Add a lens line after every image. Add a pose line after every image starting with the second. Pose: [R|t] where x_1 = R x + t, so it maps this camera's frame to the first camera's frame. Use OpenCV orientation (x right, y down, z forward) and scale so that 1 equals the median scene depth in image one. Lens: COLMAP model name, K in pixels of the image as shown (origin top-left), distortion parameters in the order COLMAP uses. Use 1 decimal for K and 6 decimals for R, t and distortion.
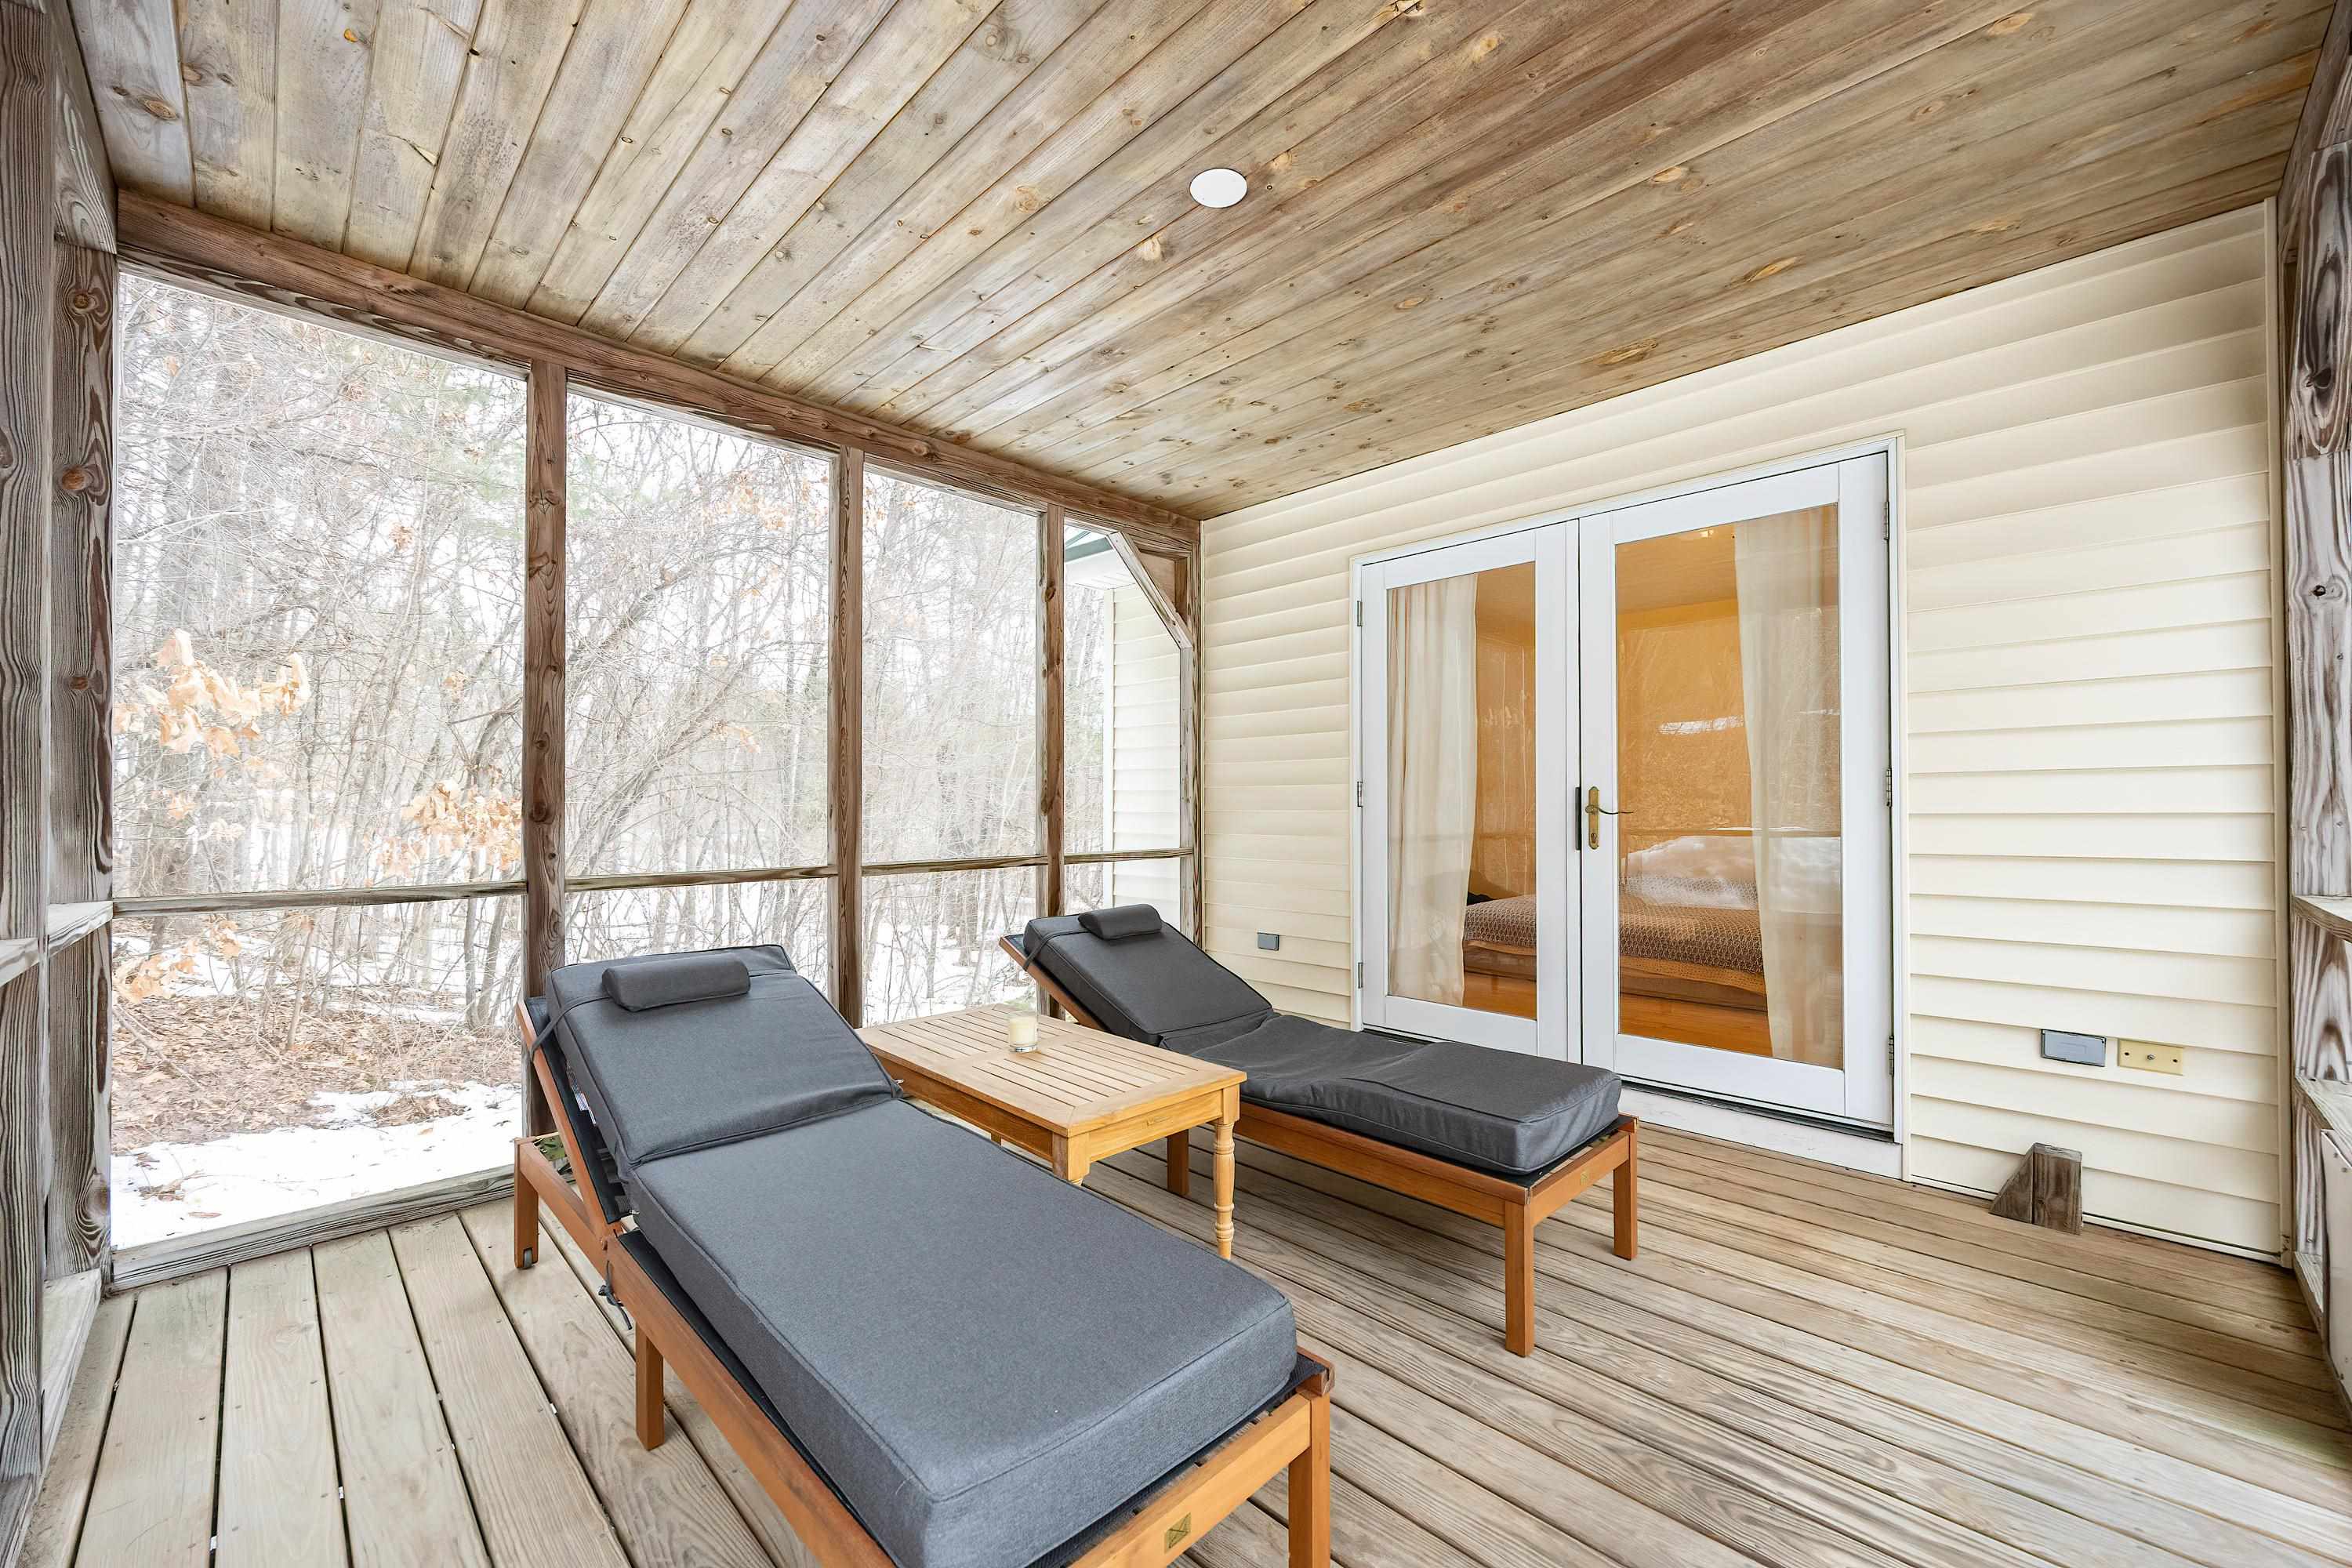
lens RADIAL K [[924.2, 0, 1173.0], [0, 924.2, 816.8], [0, 0, 1]] dist [-0.000487, 0.000001]
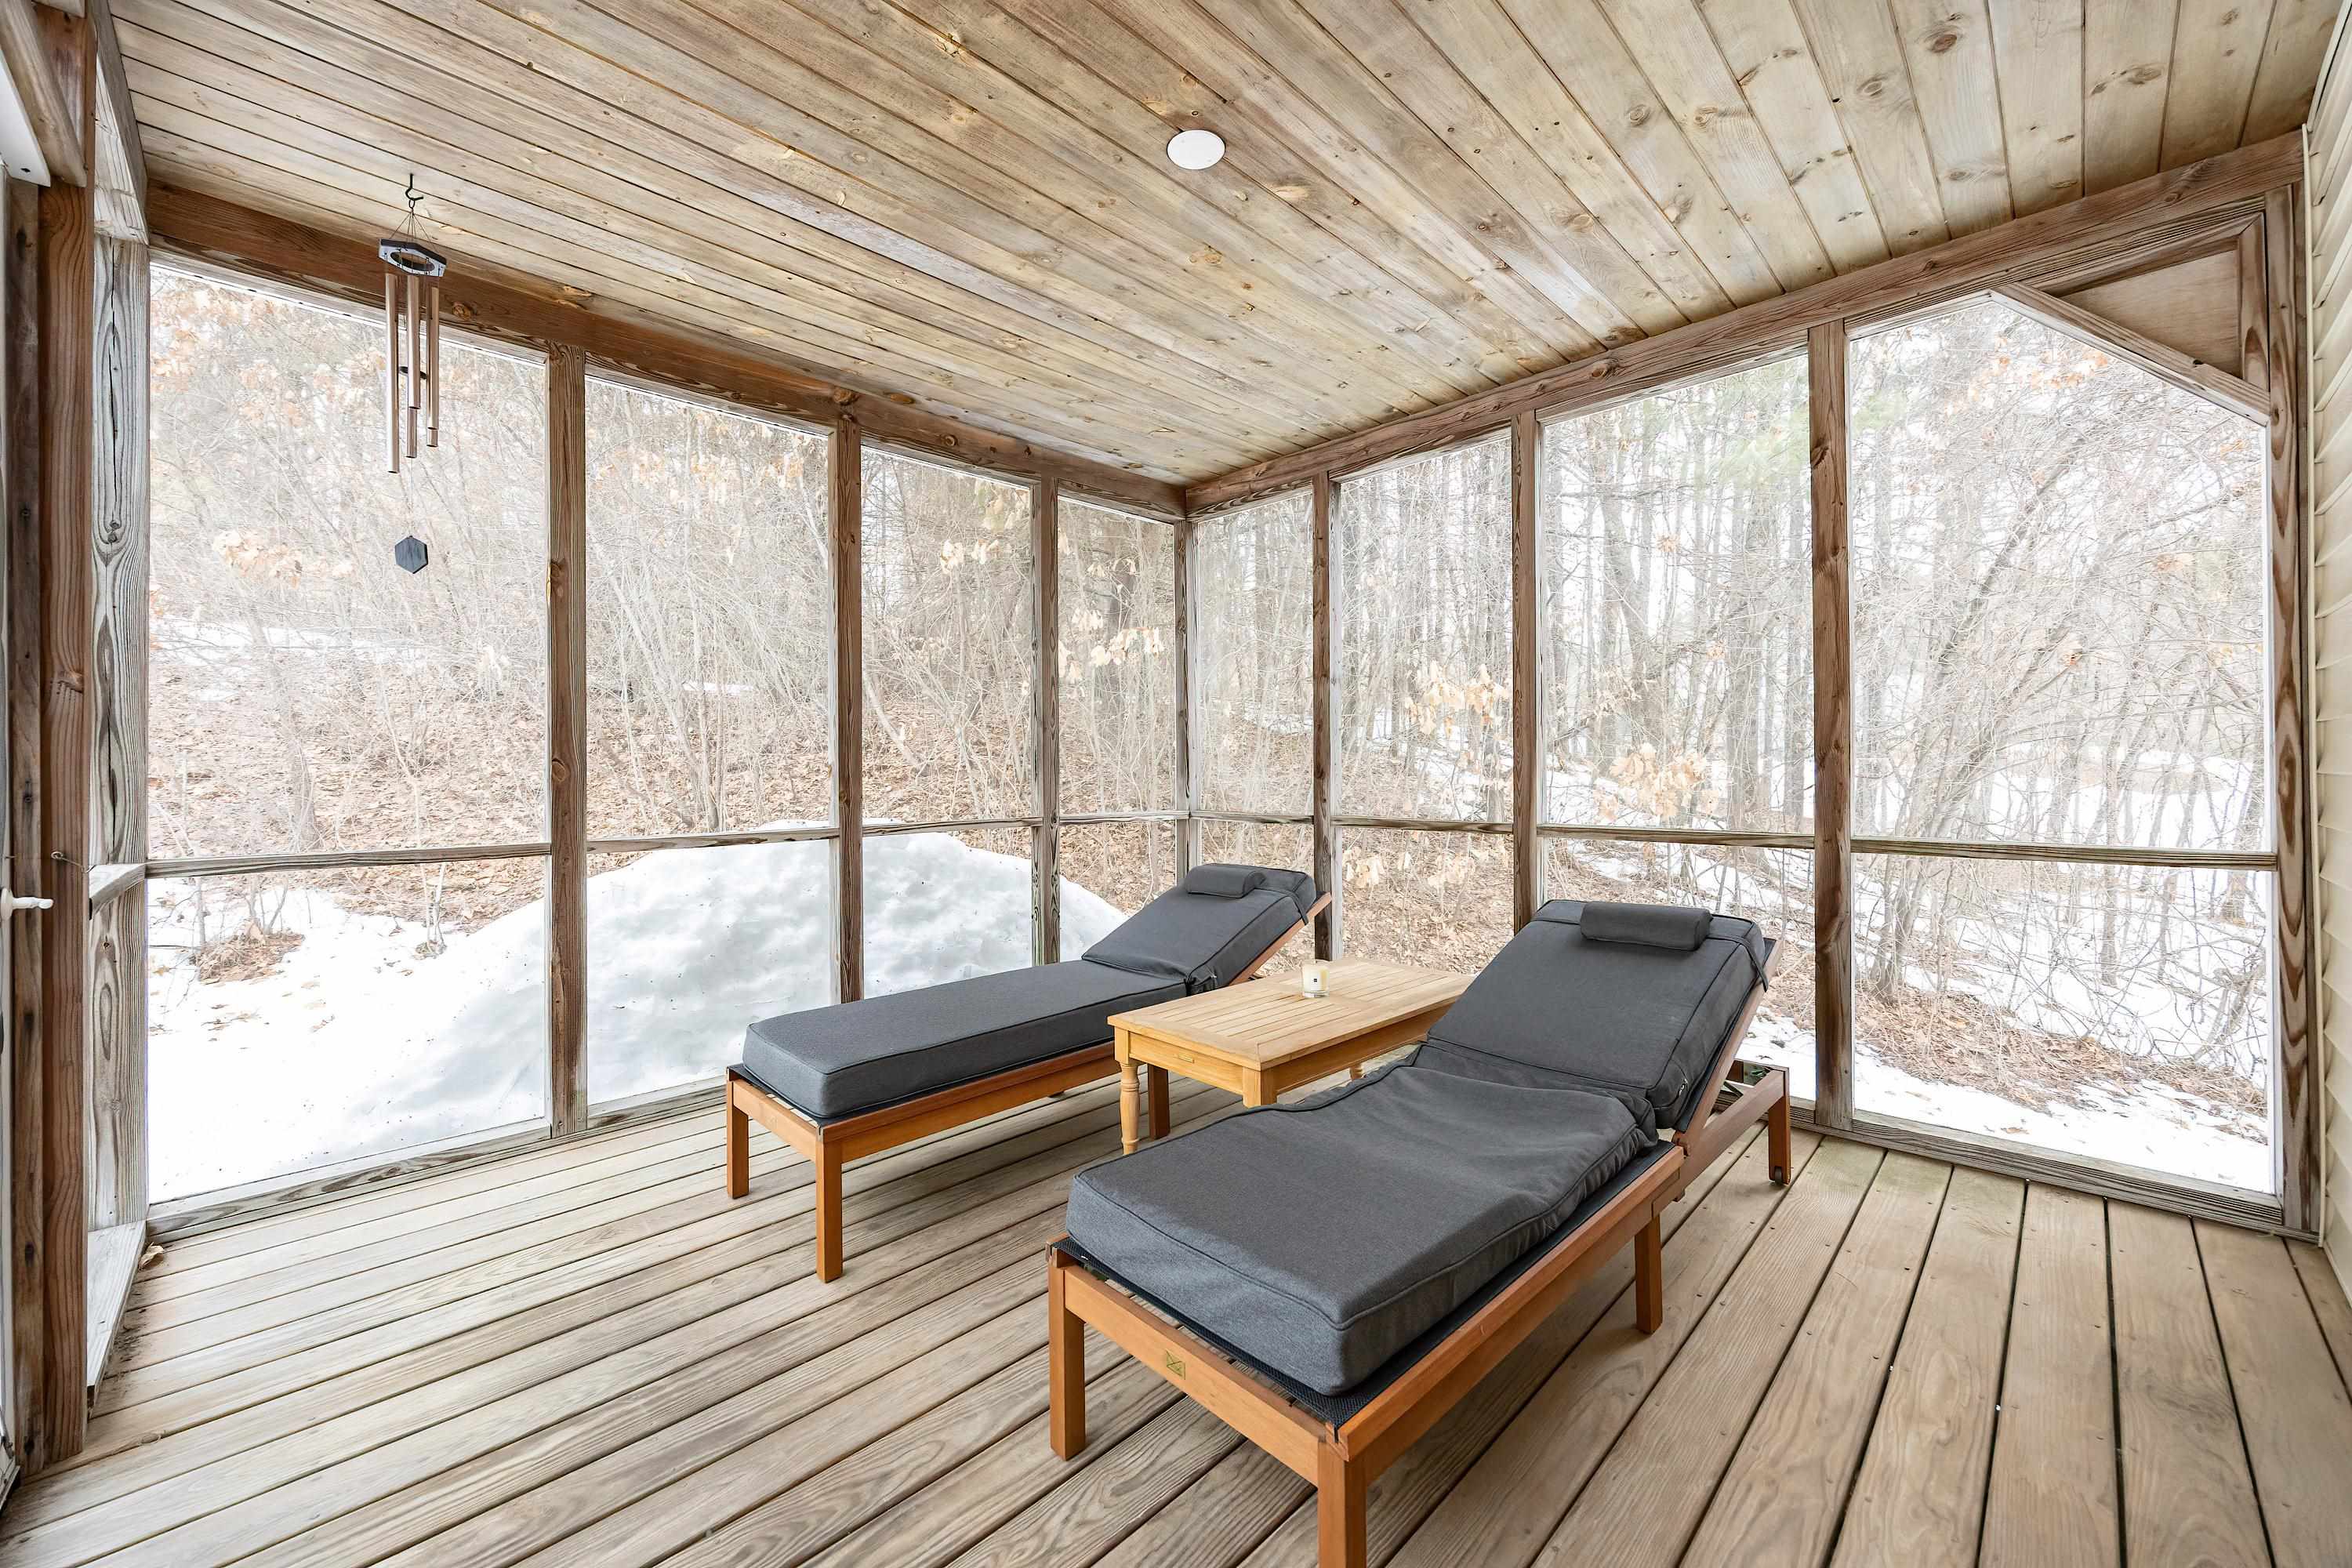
lens RADIAL K [[893.3, 0, 1159.2], [0, 893.3, 783.7], [0, 0, 1]] dist [-0.001593, -0.000079]
pose [[-0.015175, 0.020219, -0.999680, 0.711530], [-0.004485, 0.999784, 0.020289, -0.011470], [0.999875, 0.004791, -0.015081, 0.678706]]
